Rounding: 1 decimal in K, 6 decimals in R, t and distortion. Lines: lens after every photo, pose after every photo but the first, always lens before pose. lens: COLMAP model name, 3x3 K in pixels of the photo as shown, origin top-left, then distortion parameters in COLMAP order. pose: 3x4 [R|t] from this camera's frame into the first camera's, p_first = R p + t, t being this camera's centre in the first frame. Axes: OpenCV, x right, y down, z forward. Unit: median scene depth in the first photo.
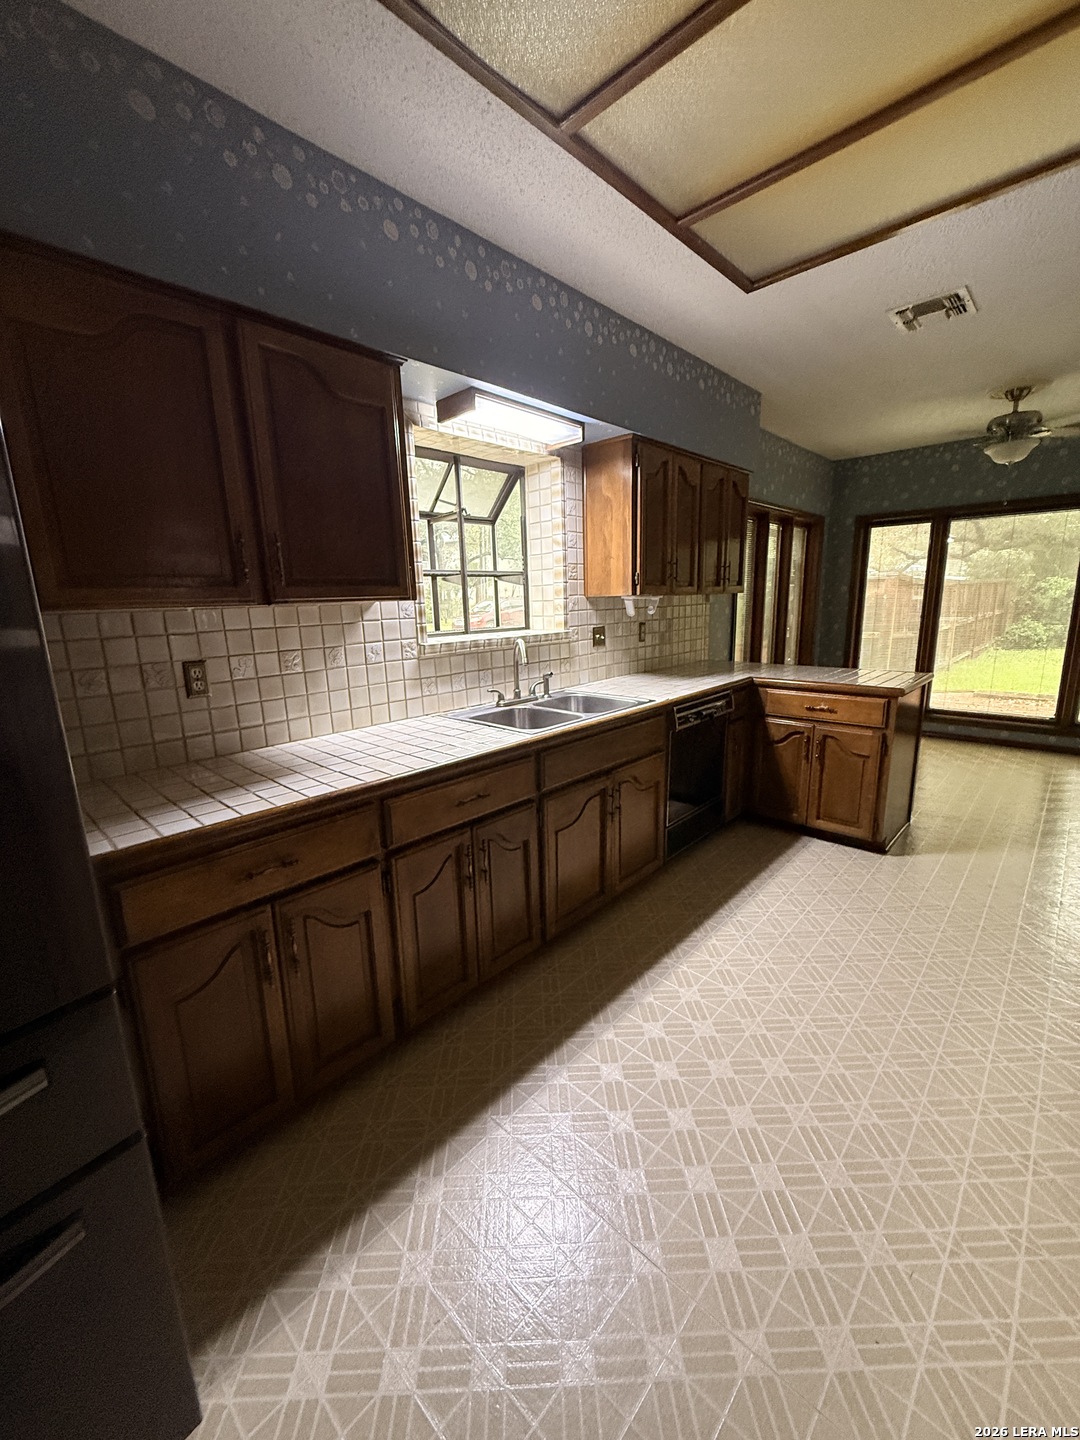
lens RADIAL K [[571.4, 0, 540.6], [0, 571.4, 716.8], [0, 0, 1]] dist [0.001029, -0.000216]
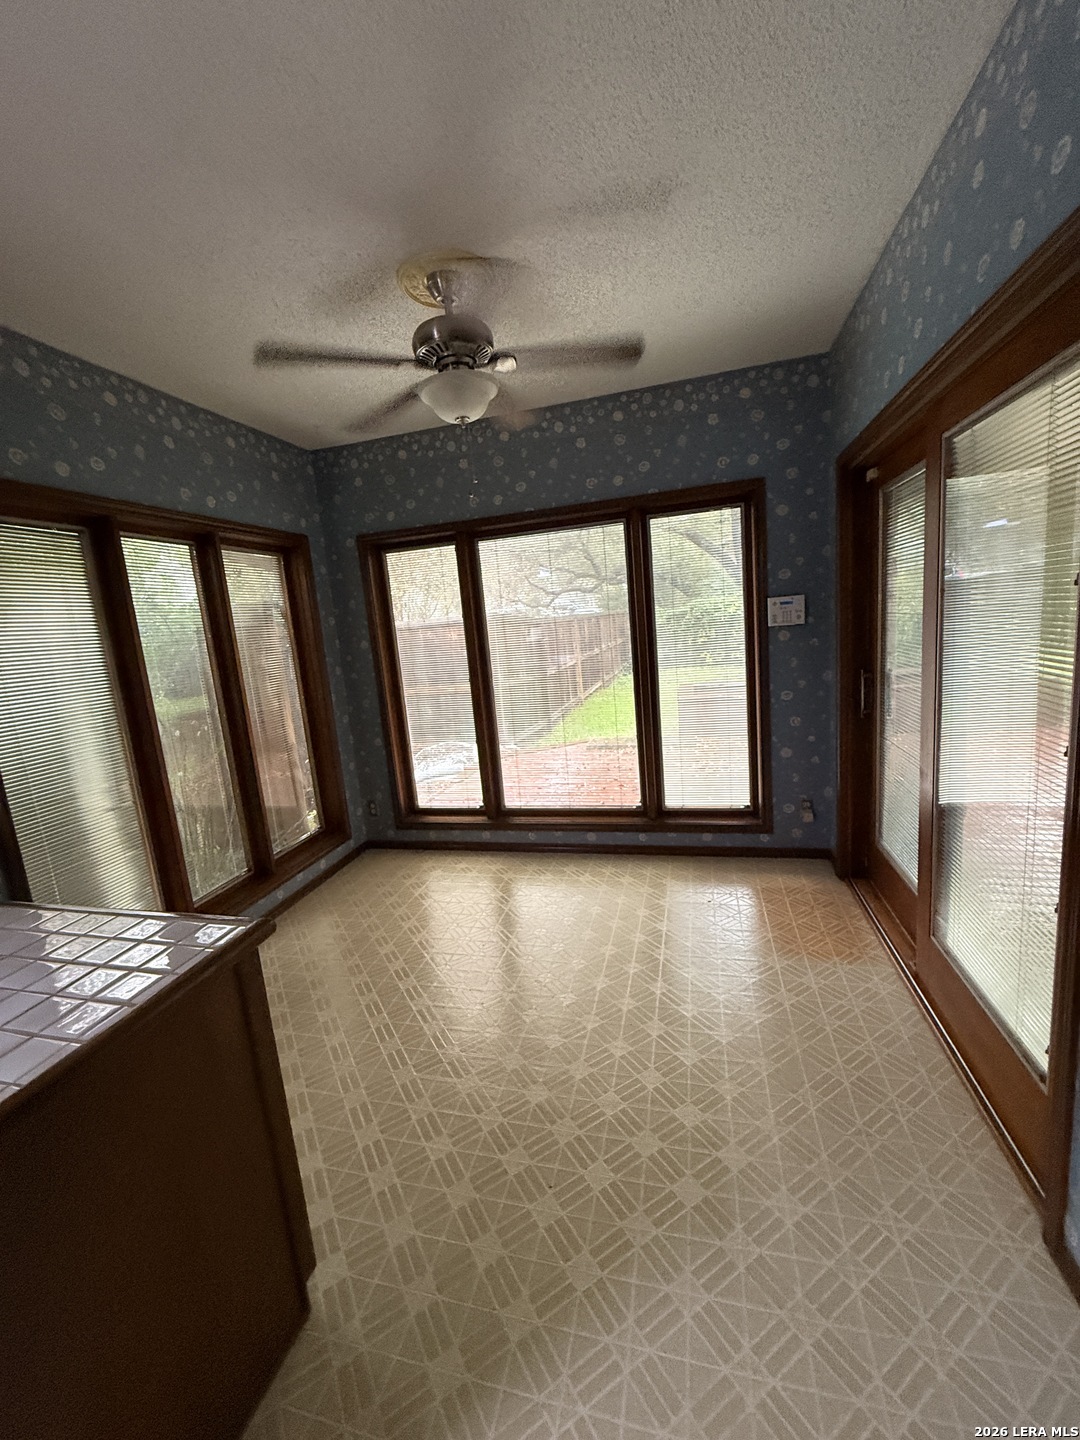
lens RADIAL K [[571.4, 0, 538.6], [0, 571.4, 717.8], [0, 0, 1]] dist [0.001029, -0.000216]
pose [[0.877750, -0.134013, 0.459994, 0.405419], [0.165115, 0.985881, -0.027847, -0.094948], [-0.449768, 0.100394, 0.887485, 0.351342]]
